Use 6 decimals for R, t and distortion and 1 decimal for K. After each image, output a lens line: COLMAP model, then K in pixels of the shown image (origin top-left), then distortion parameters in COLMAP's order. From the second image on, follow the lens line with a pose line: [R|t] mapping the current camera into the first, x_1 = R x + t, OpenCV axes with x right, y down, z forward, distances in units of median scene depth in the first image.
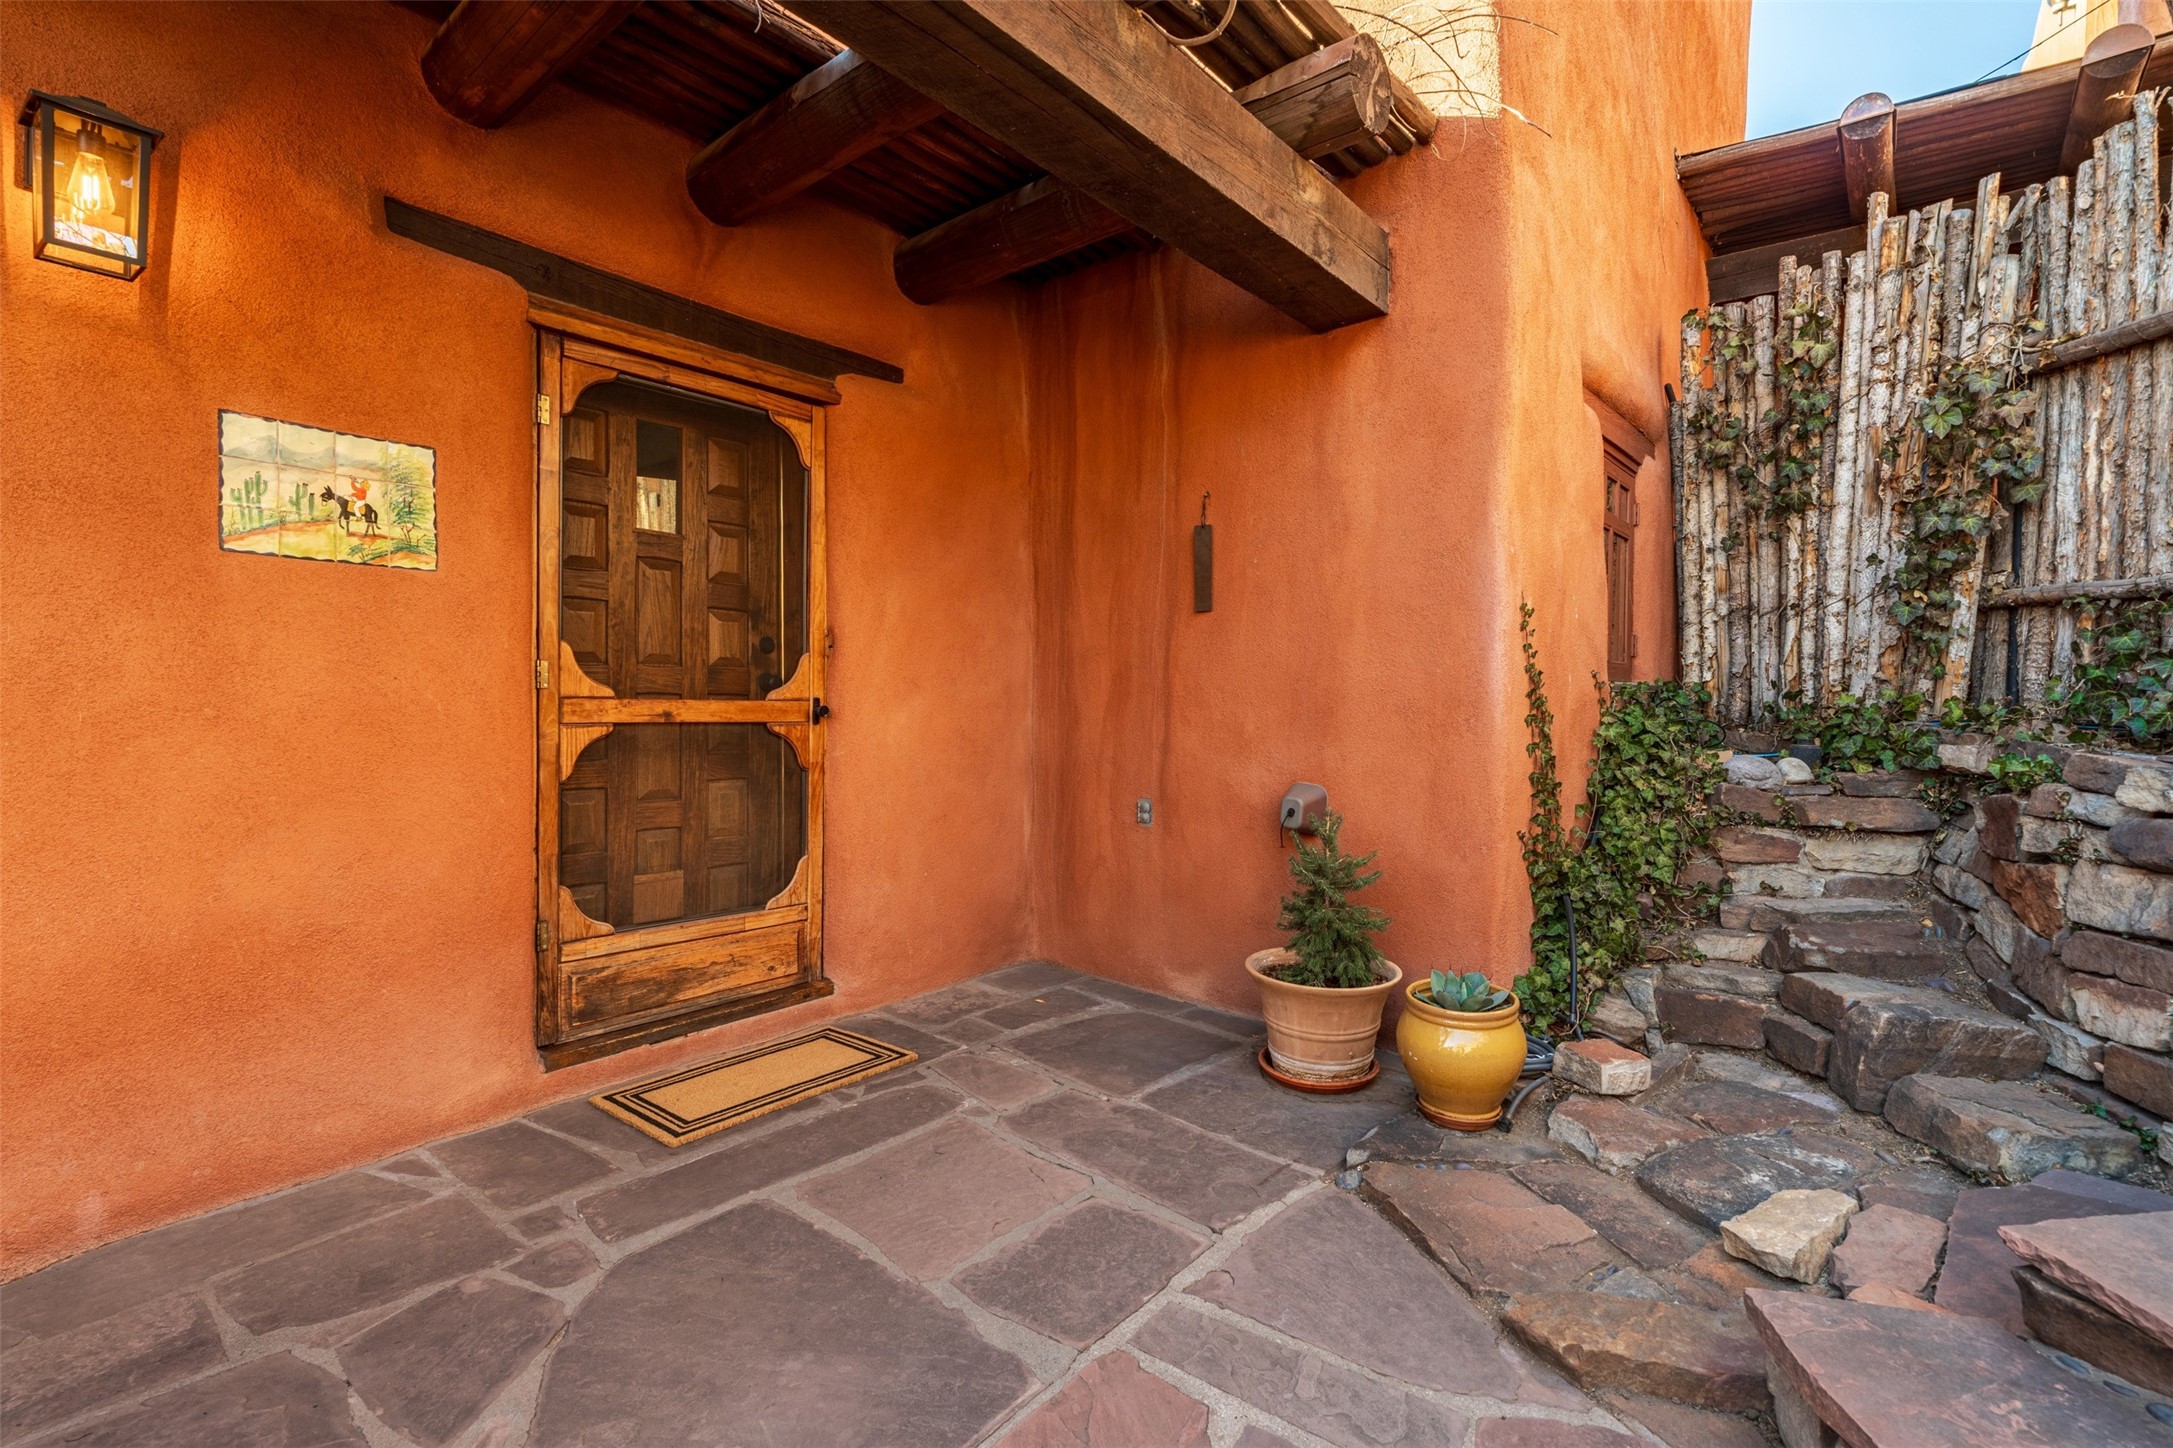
lens RADIAL K [[1023.3, 0, 1085.2], [0, 1023.3, 711.6], [0, 0, 1]] dist [-0.002761, 0.001163]
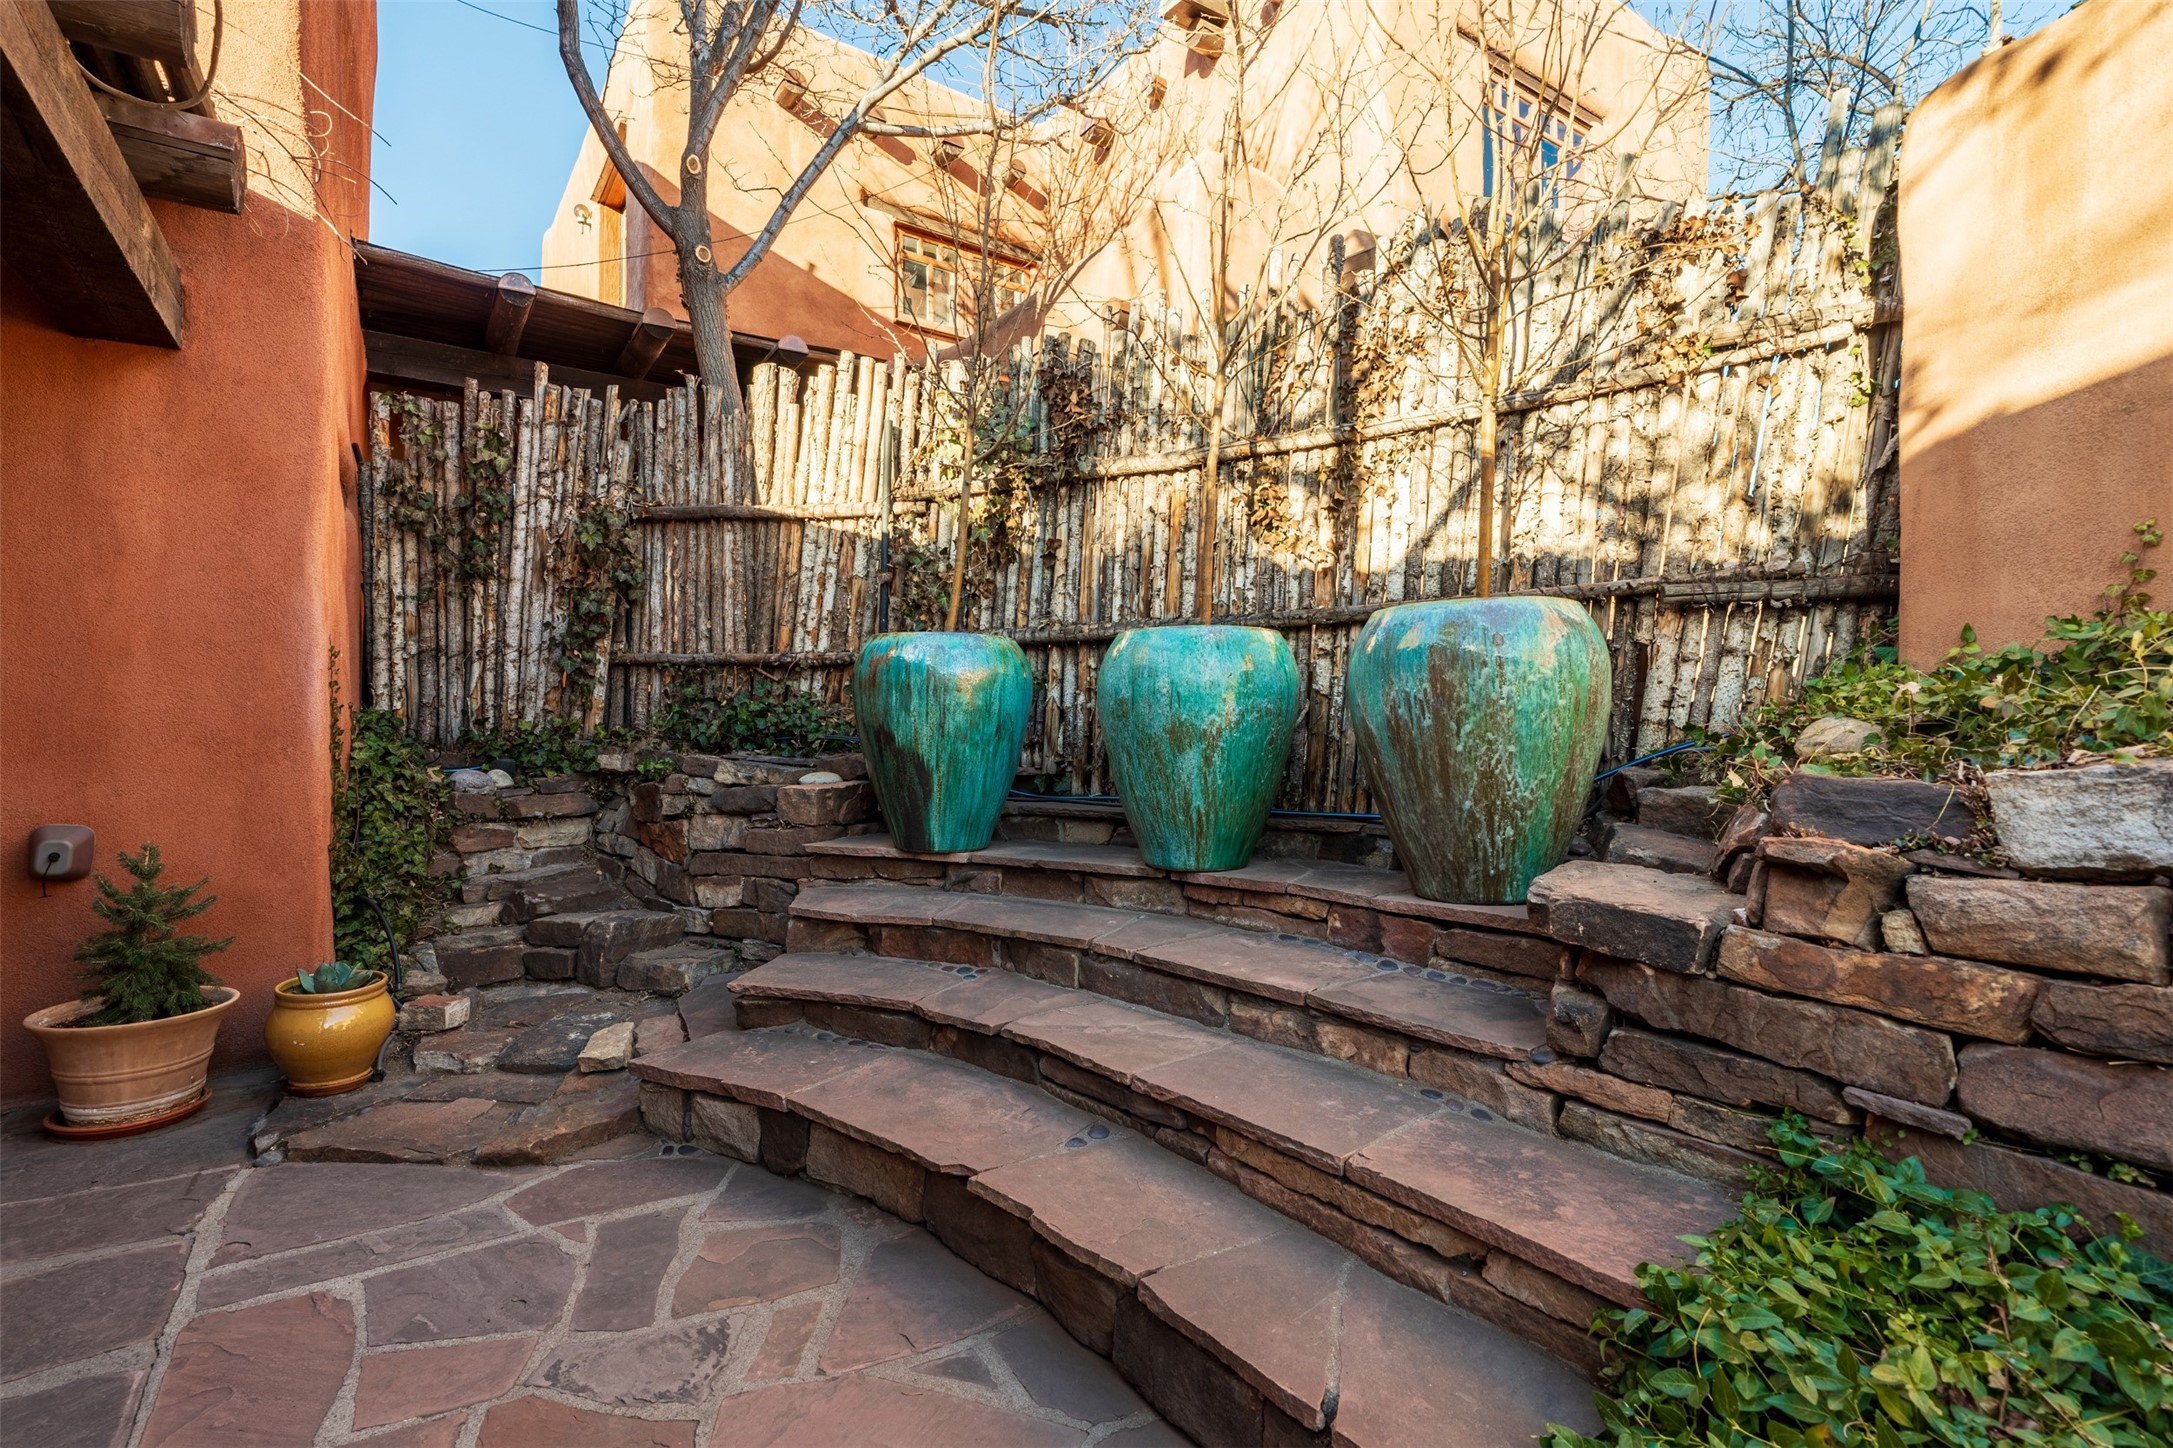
lens RADIAL K [[1023.3, 0, 1085.2], [0, 1023.3, 711.6], [0, 0, 1]] dist [-0.002761, 0.001163]
pose [[0.305498, 0.001393, 0.952192, -0.364075], [0.016433, 0.999842, -0.006735, -0.009106], [-0.952051, 0.017705, 0.305427, -0.141388]]
